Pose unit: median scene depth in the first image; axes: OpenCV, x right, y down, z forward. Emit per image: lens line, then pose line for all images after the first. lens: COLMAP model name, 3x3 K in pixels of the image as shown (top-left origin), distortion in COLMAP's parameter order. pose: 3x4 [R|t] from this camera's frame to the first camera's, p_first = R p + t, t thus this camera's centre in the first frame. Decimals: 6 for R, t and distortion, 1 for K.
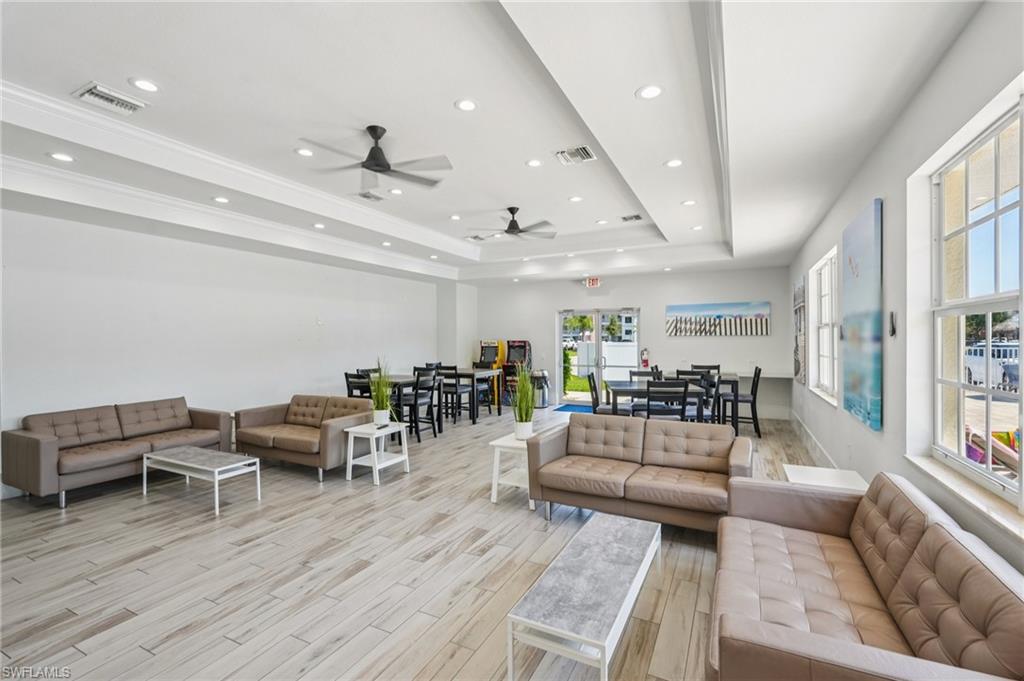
lens RADIAL K [[446.3, 0, 512.6], [0, 446.3, 338.1], [0, 0, 1]] dist [-0.000441, 0.000300]
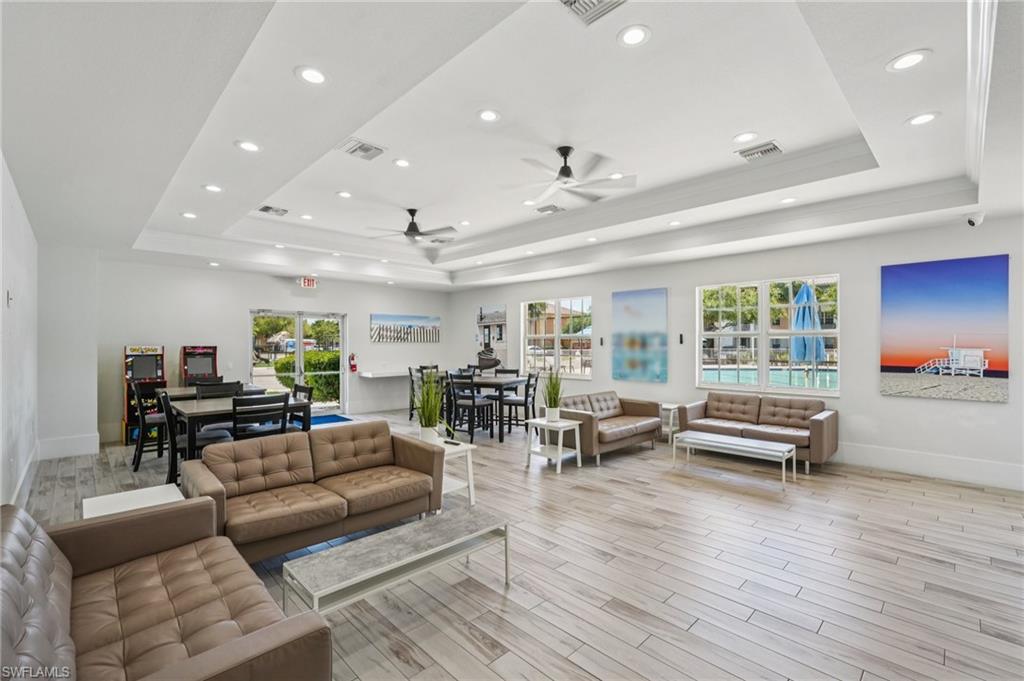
lens RADIAL K [[446.3, 0, 510.5], [0, 446.3, 347.0], [0, 0, 1]] dist [-0.000441, 0.000300]
pose [[0.328820, -0.000185, 0.944392, -0.599743], [-0.001190, 0.999999, 0.000610, 0.006474], [-0.944392, -0.001324, 0.328820, 0.339771]]
